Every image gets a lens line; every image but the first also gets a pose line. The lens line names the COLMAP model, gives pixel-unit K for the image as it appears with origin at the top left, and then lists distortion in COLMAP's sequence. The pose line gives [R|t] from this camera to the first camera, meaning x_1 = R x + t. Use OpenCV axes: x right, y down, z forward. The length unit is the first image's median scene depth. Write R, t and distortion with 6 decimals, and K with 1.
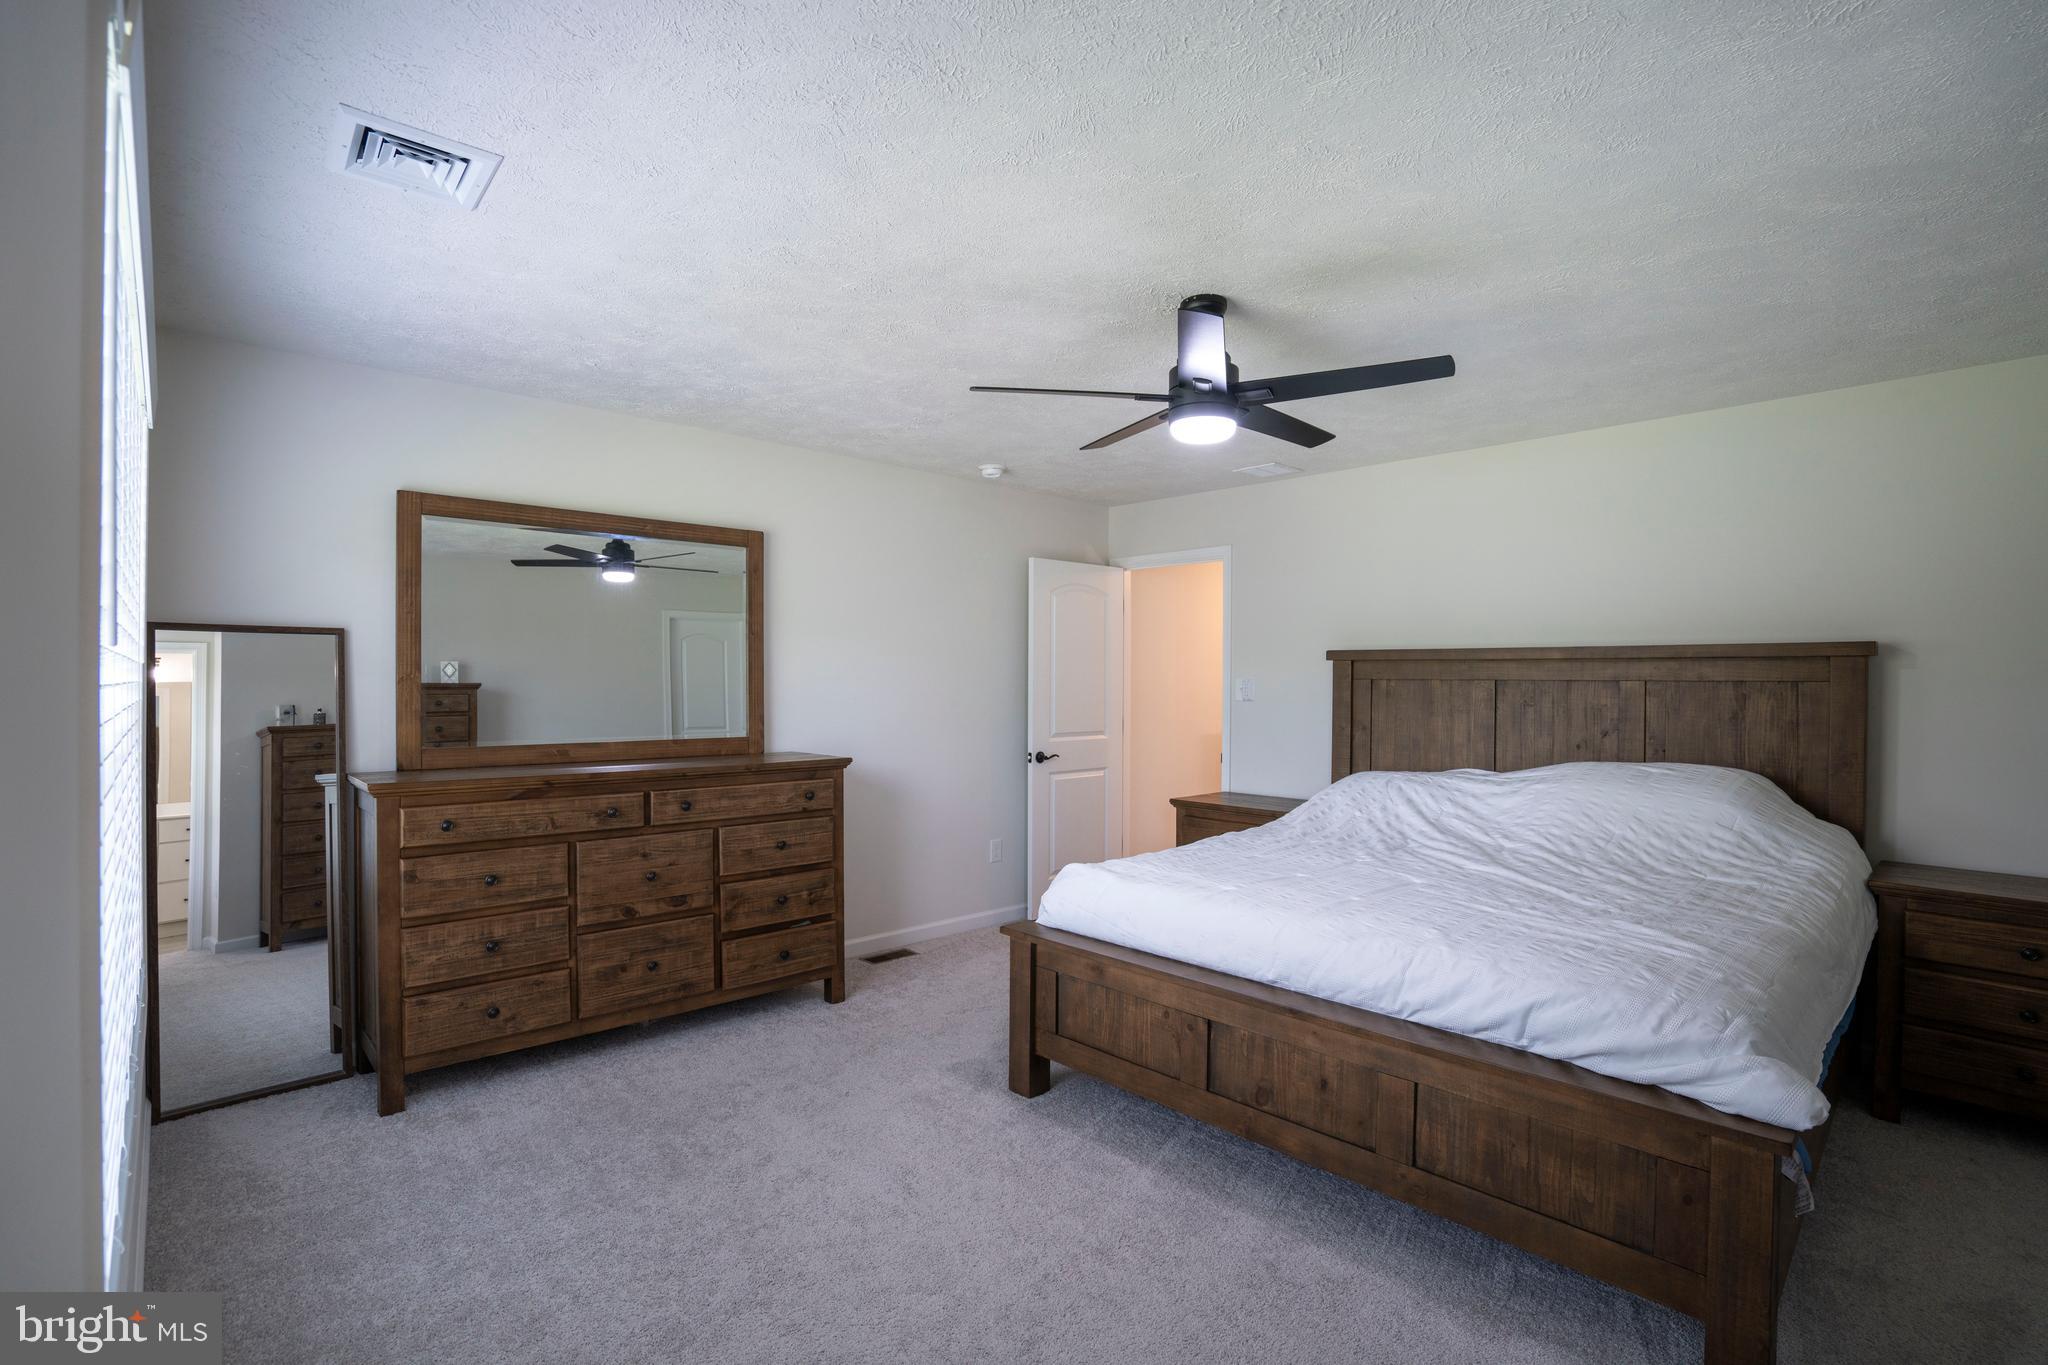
lens RADIAL K [[949.4, 0, 1023.5], [0, 949.4, 689.0], [0, 0, 1]] dist [-0.055313, 0.019492]
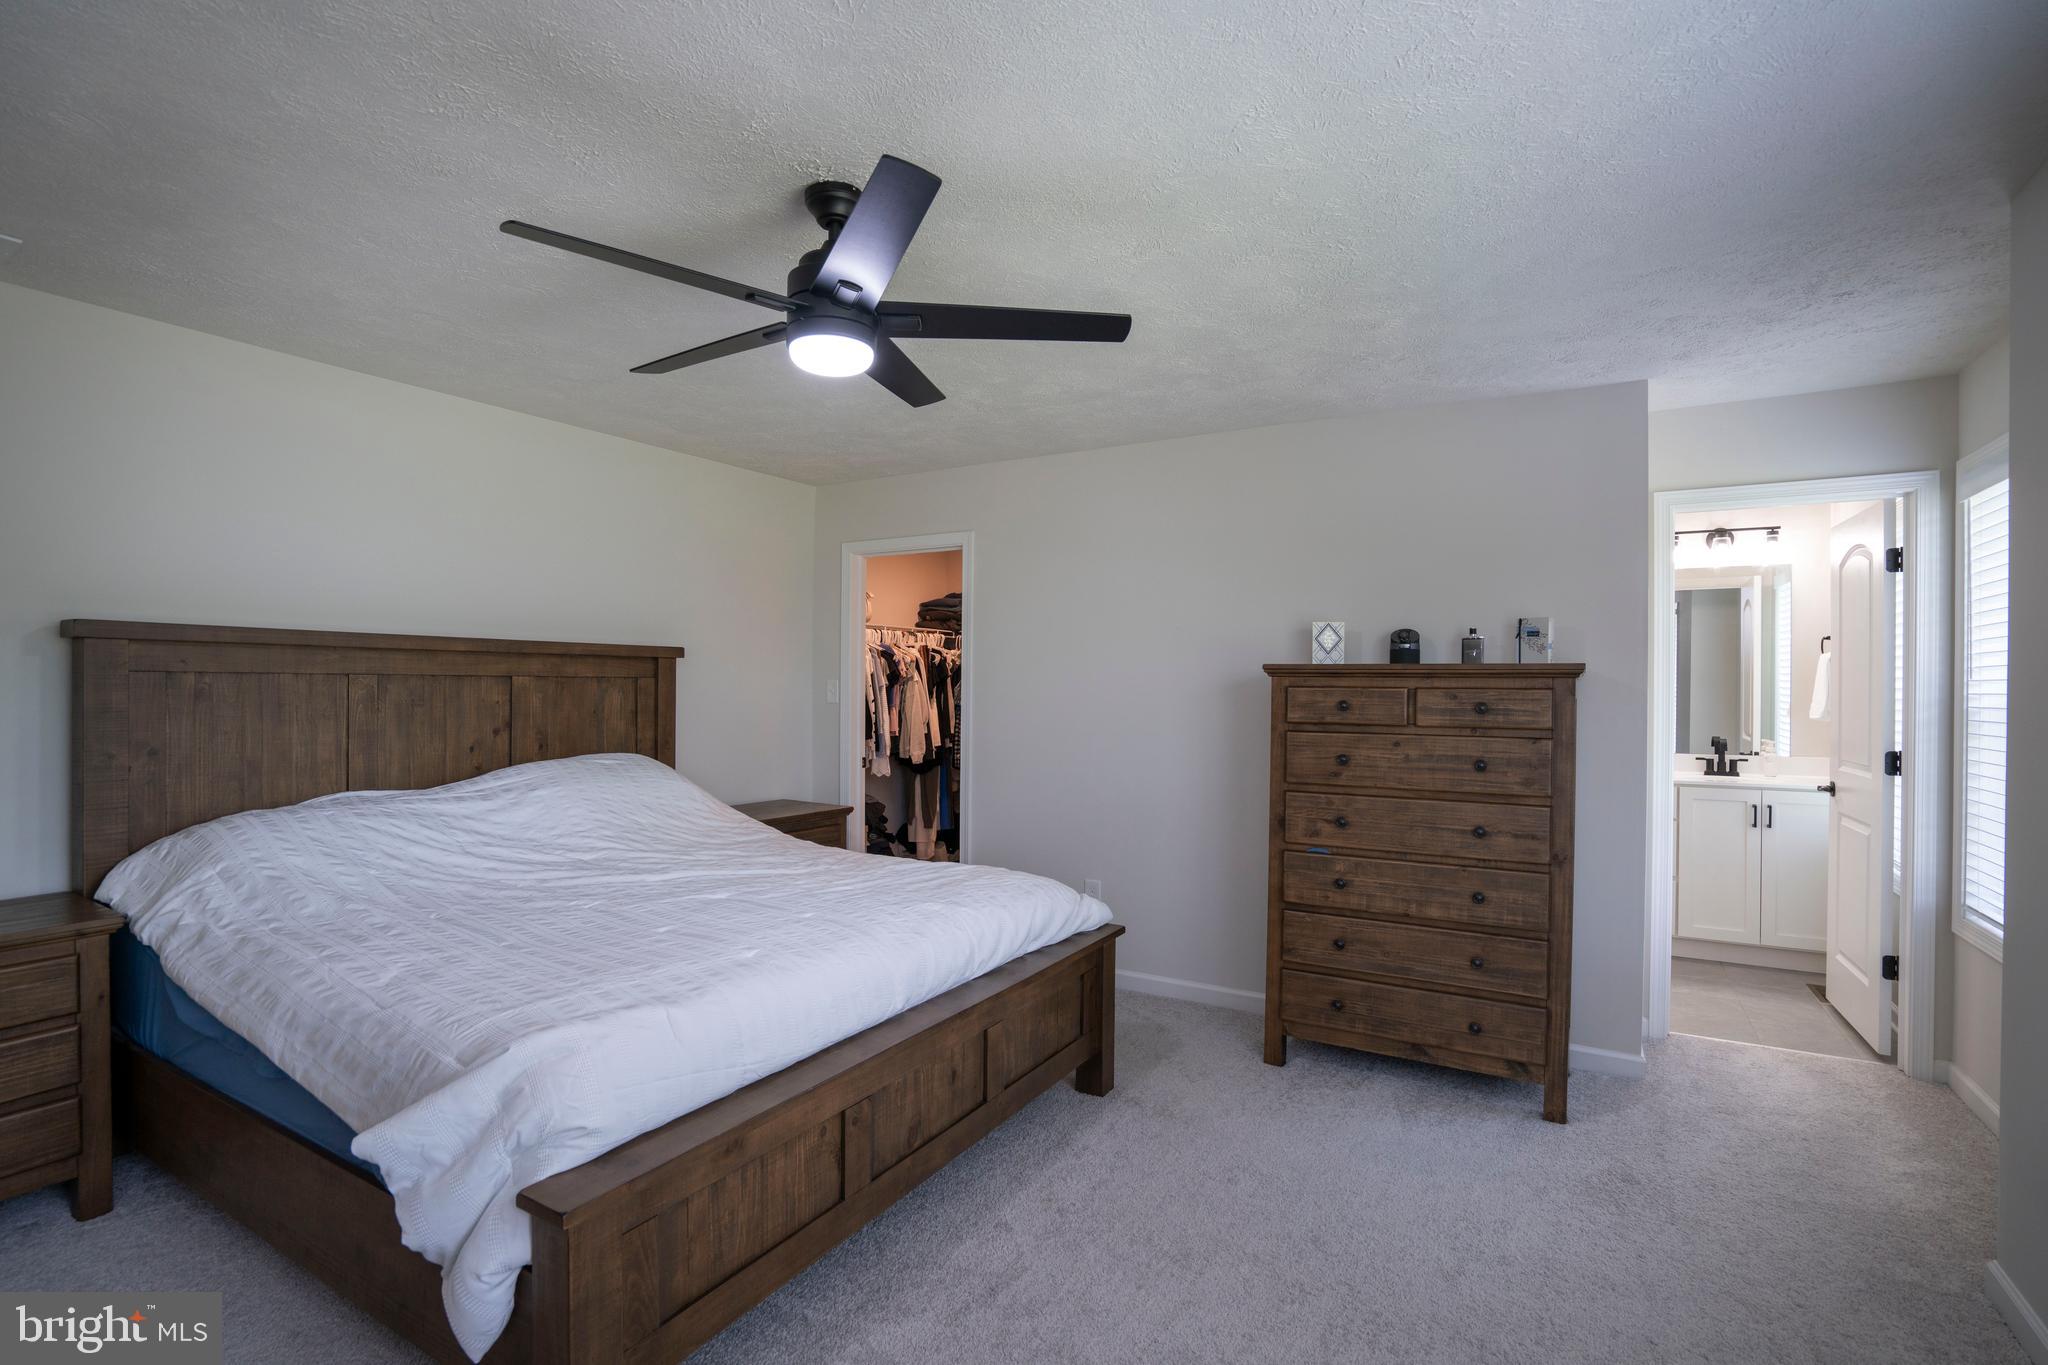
lens RADIAL K [[949.4, 0, 1023.1], [0, 949.4, 672.8], [0, 0, 1]] dist [-0.055313, 0.019492]
pose [[-0.273997, -0.000311, 0.961730, -0.488368], [-0.003079, 0.999995, -0.000554, -0.014942], [-0.961725, -0.003113, -0.273997, 0.850132]]
